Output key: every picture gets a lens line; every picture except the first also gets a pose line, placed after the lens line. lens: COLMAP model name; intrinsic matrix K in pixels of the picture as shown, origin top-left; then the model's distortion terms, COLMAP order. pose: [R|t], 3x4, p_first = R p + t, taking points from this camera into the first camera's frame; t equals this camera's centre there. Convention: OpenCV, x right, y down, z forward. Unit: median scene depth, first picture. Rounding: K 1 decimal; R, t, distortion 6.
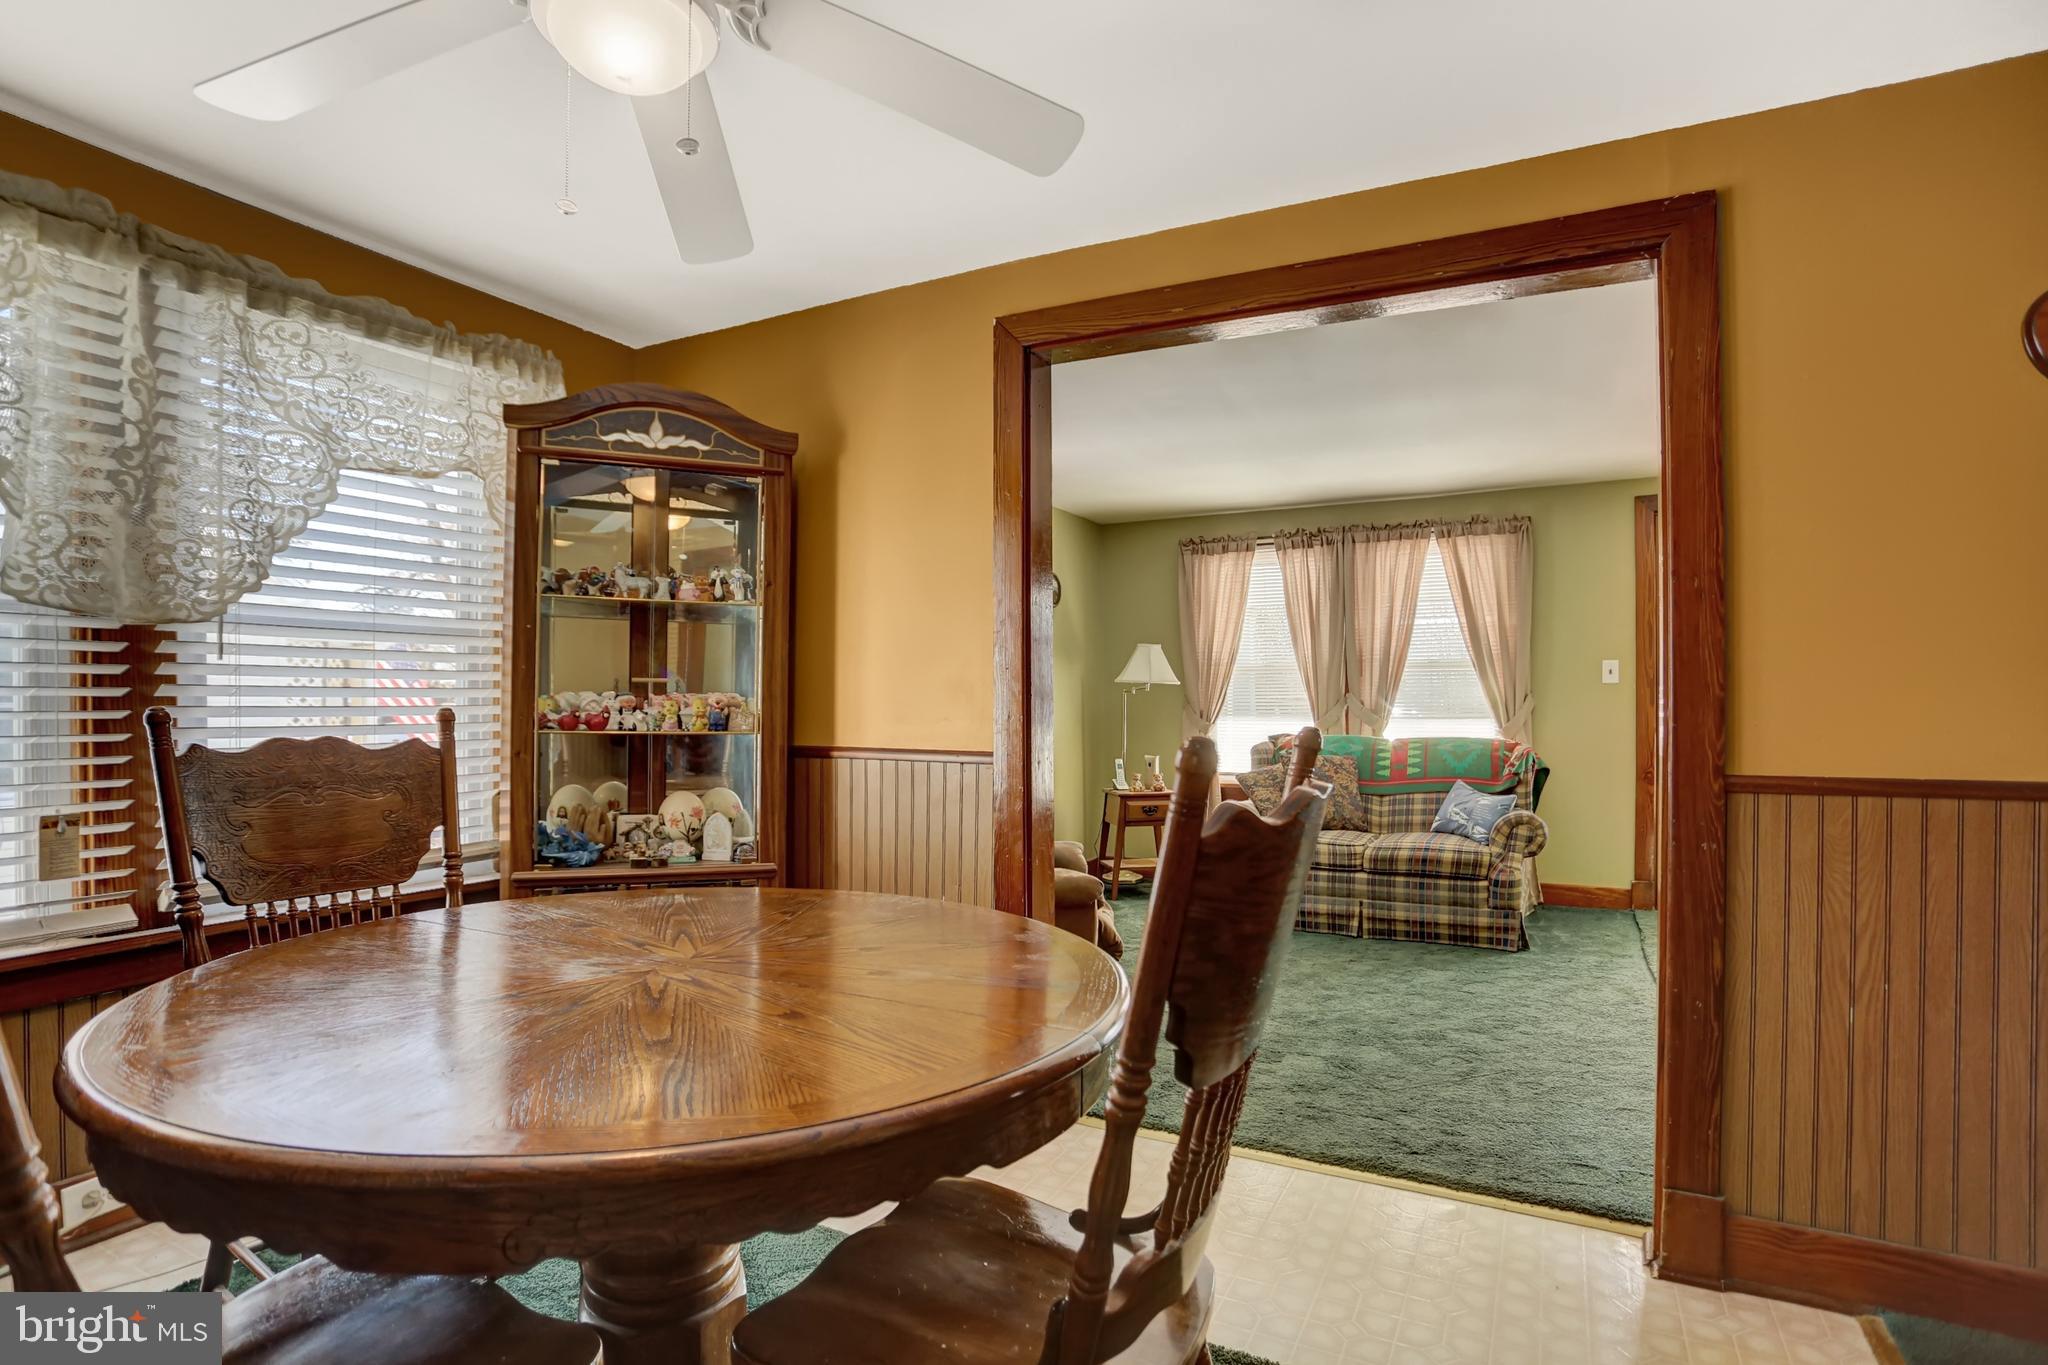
lens RADIAL K [[1146.2, 0, 1023.3], [0, 1146.2, 716.8], [0, 0, 1]] dist [-0.066452, 0.000957]
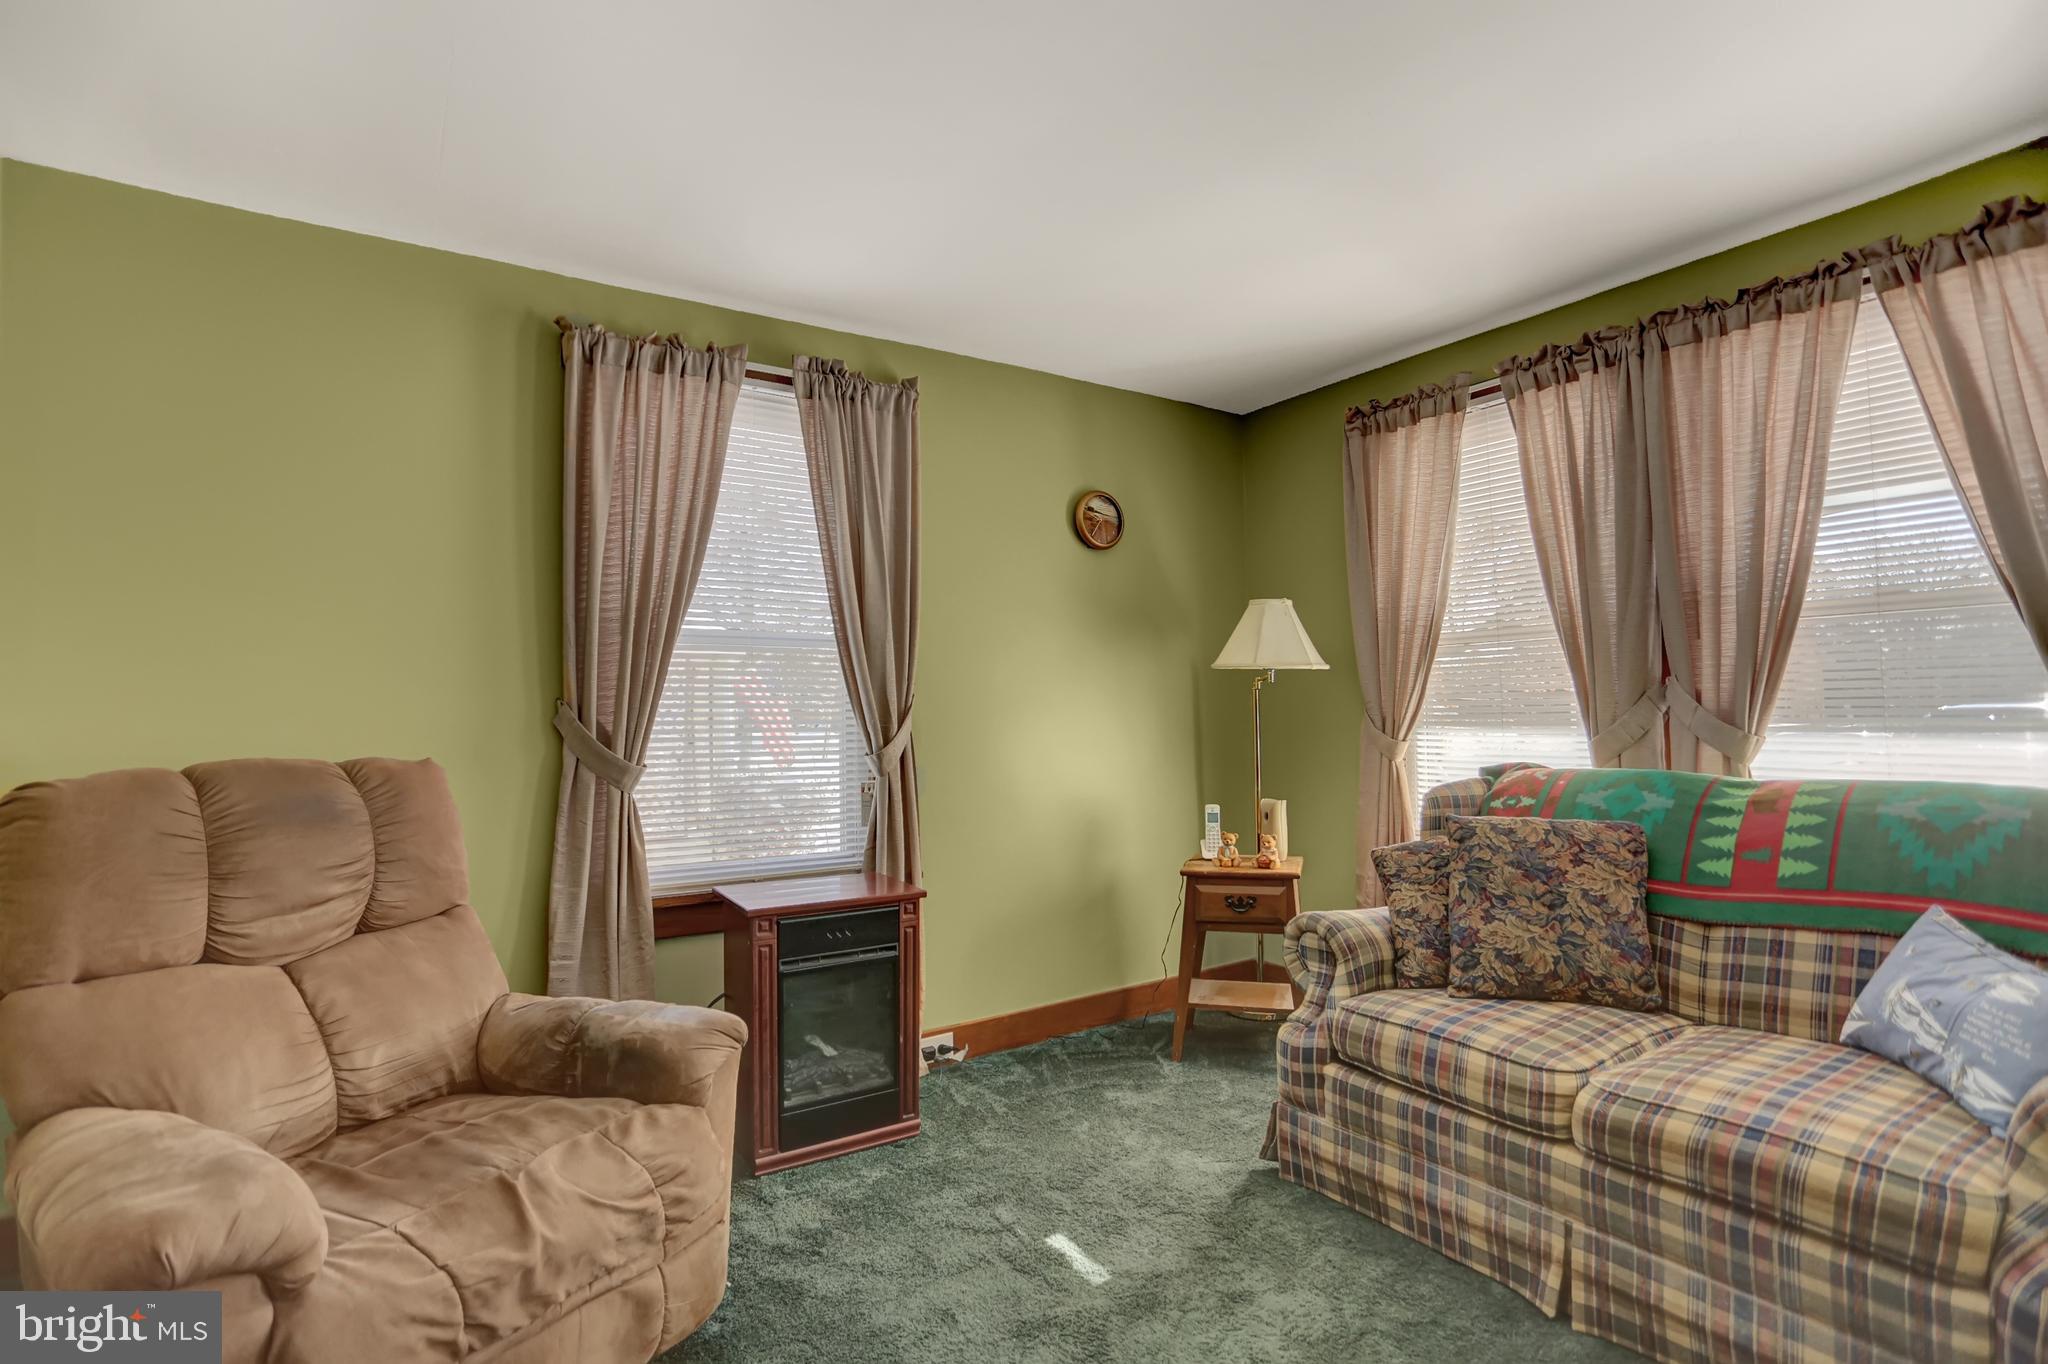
lens RADIAL K [[1013.7, 0, 1031.3], [0, 1013.7, 677.8], [0, 0, 1]] dist [-0.069026, 0.027970]
pose [[0.862656, -0.029178, -0.504949, 0.287783], [0.009694, 0.999105, -0.041172, -0.006920], [0.505698, 0.030622, 0.862167, 0.573058]]
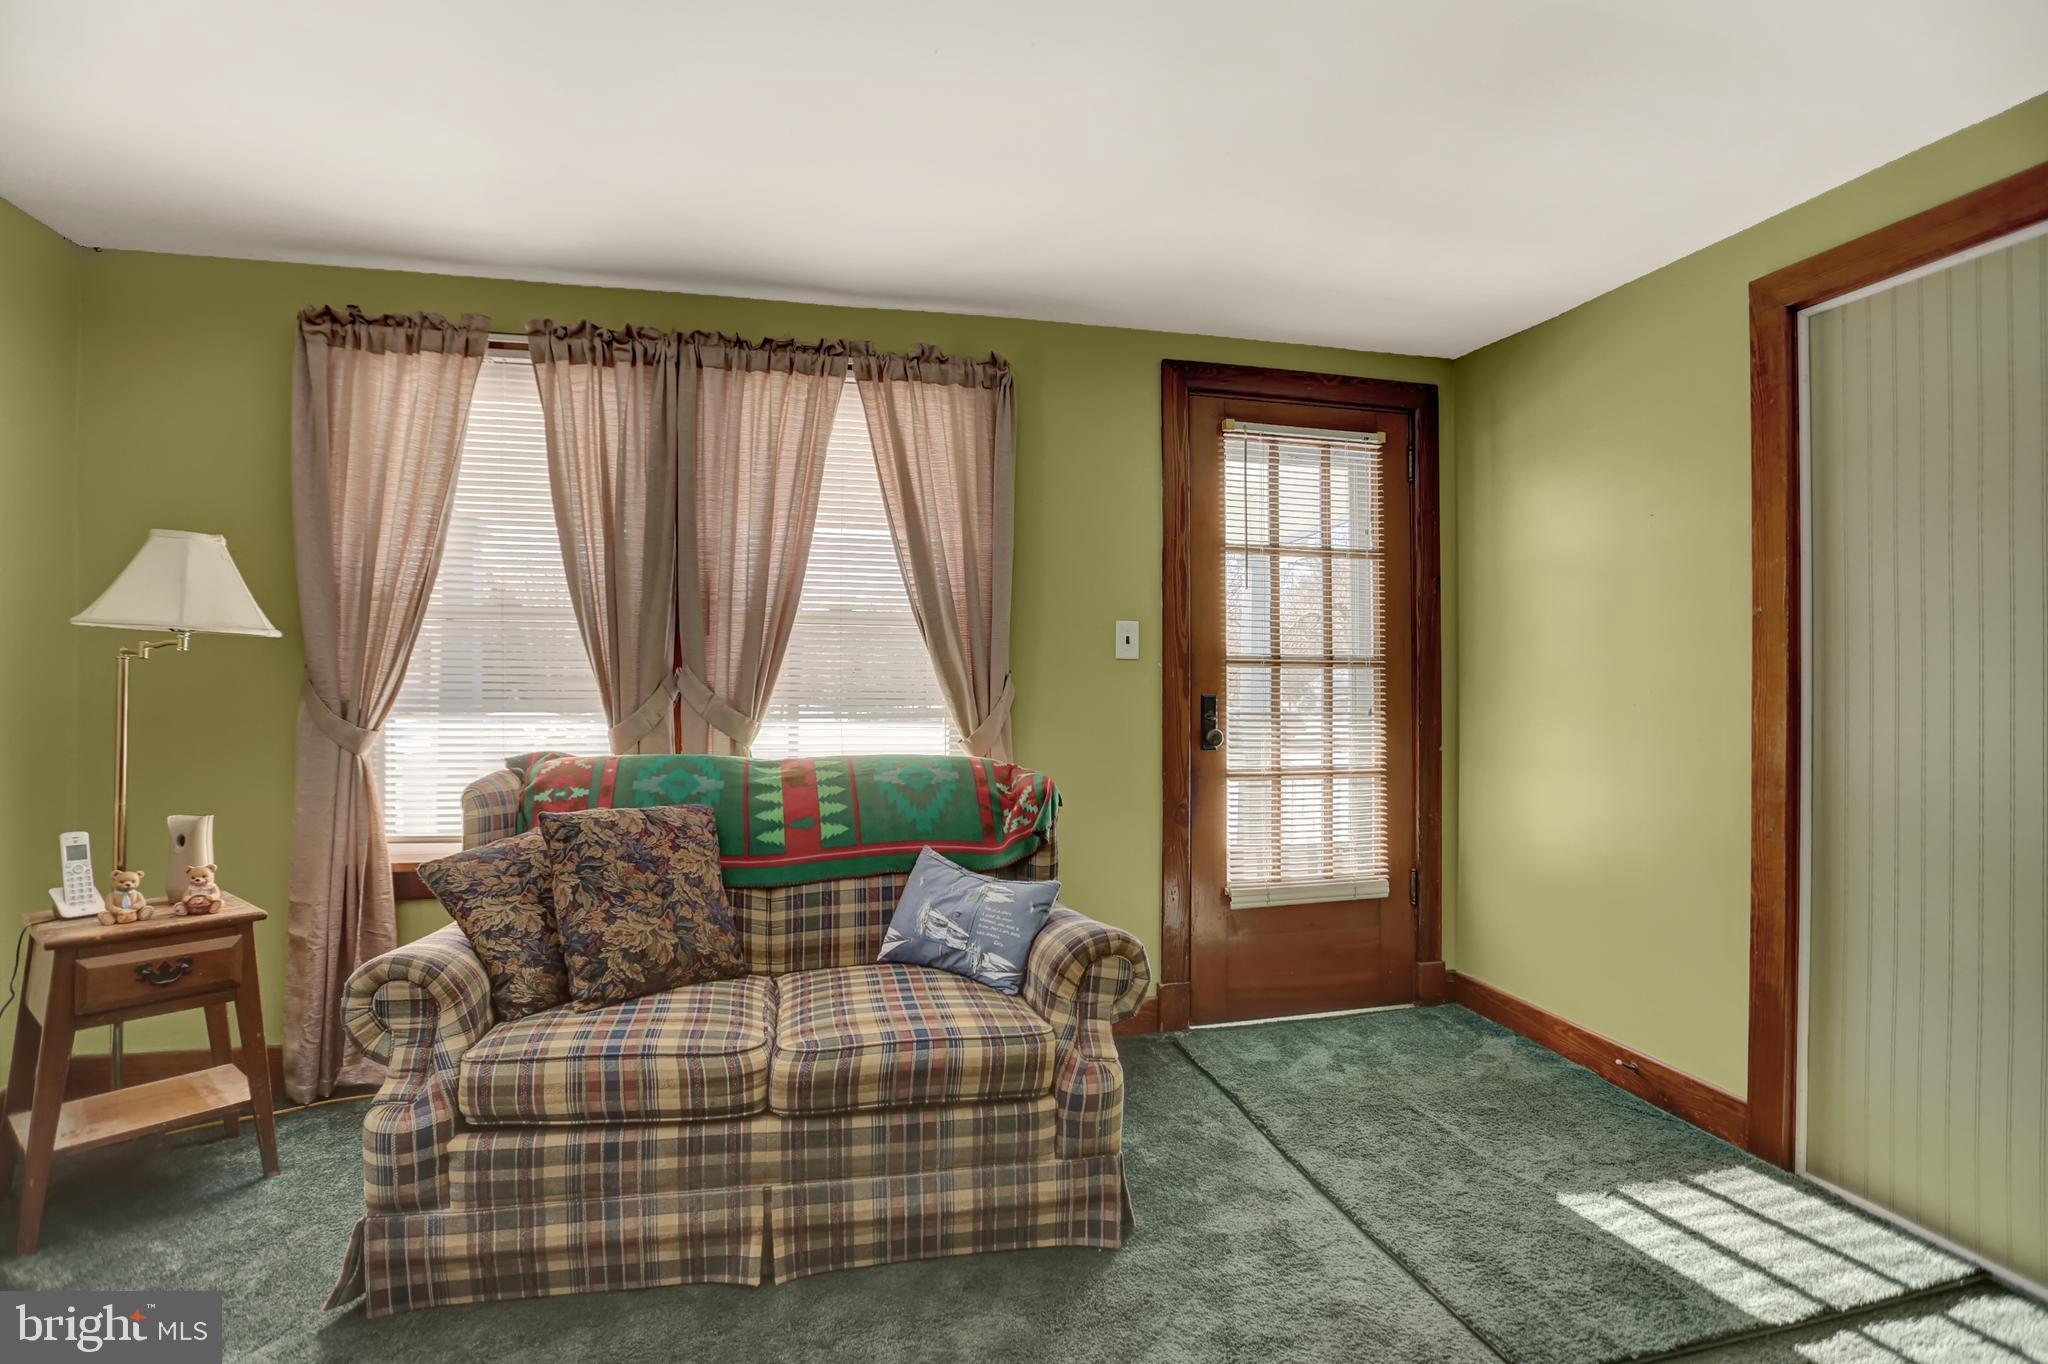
lens RADIAL K [[1013.7, 0, 1007.0], [0, 1013.7, 673.8], [0, 0, 1]] dist [-0.069026, 0.027970]
pose [[0.773681, 0.016883, 0.633350, 0.128337], [-0.003867, 0.999752, -0.021925, -0.009700], [-0.633564, 0.014514, 0.773554, 0.622069]]
